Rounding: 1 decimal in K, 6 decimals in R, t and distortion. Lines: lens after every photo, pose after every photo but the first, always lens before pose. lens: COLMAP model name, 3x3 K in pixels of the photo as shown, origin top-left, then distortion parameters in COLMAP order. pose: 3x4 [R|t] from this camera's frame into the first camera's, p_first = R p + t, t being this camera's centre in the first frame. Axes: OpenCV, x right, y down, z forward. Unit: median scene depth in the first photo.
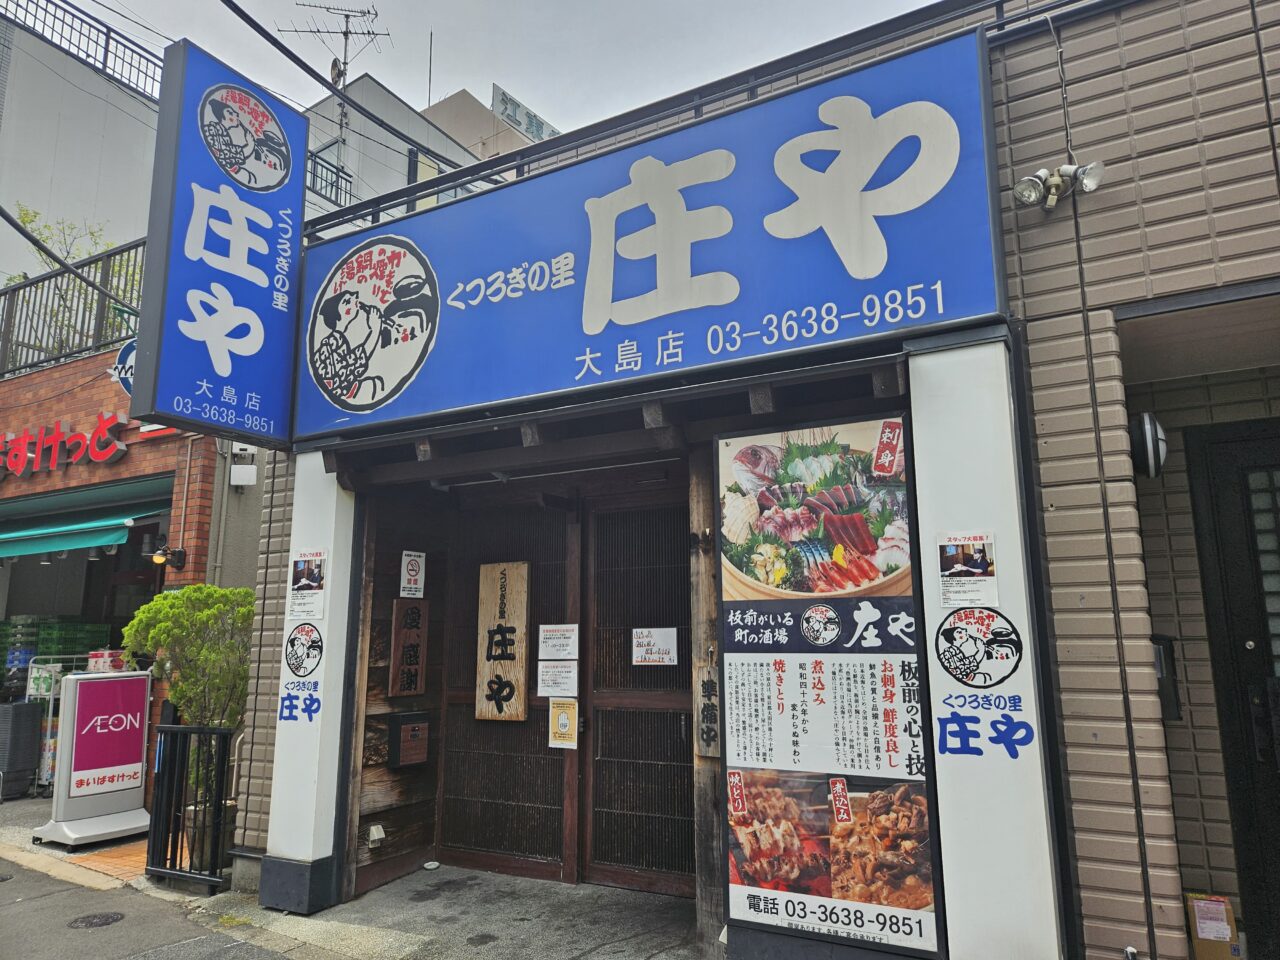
lens RADIAL K [[853.7, 0, 640.7], [0, 853.7, 488.4], [0, 0, 1]] dist [0.090994, -0.080159]
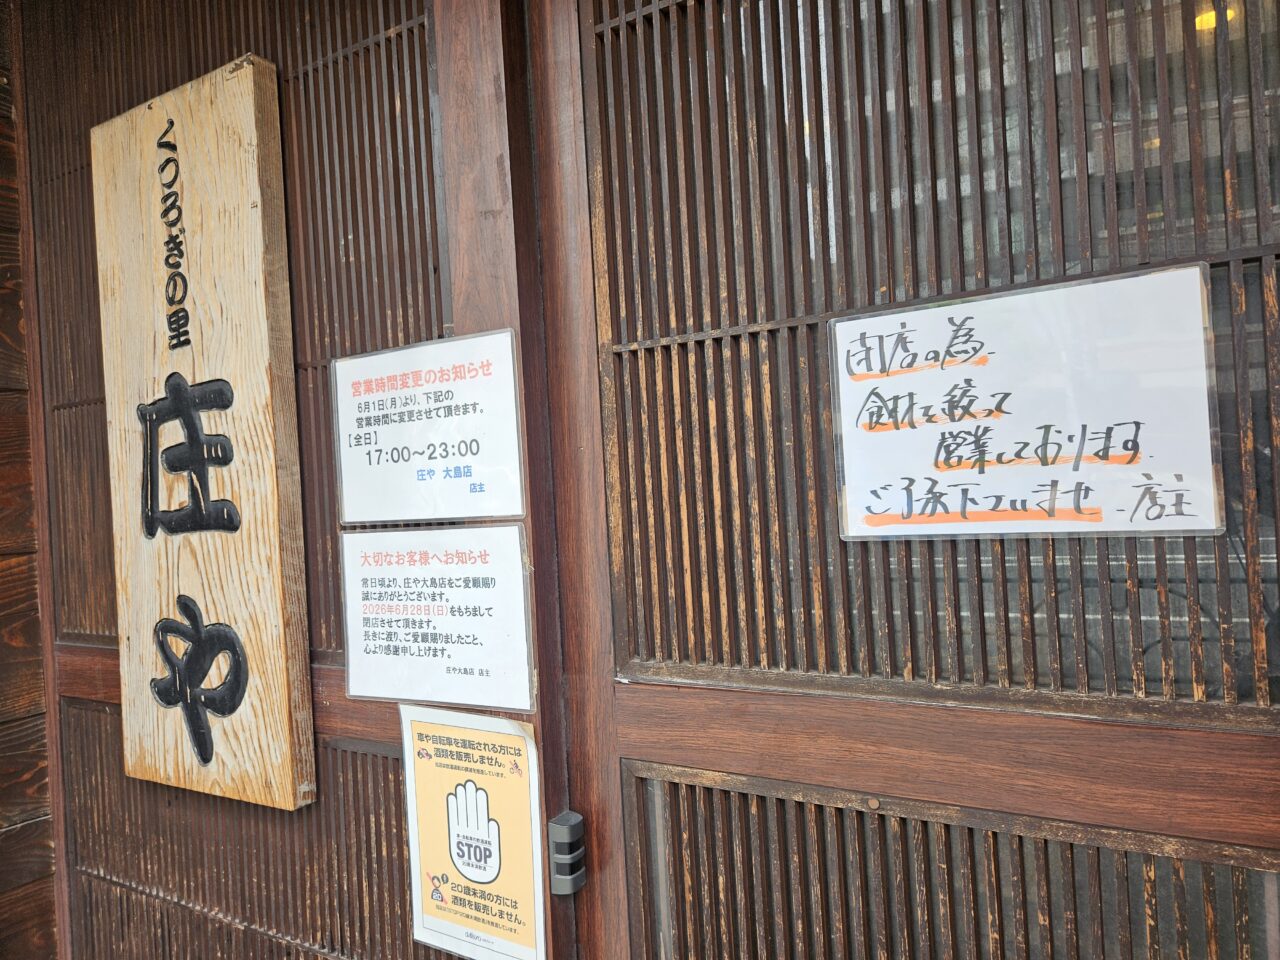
lens RADIAL K [[853.7, 0, 640.7], [0, 853.7, 488.4], [0, 0, 1]] dist [0.090994, -0.080159]
pose [[0.998532, -0.050753, -0.018936, -0.042666], [0.053441, 0.980119, 0.191077, 0.154568], [0.008862, -0.191808, 0.981392, 0.795213]]
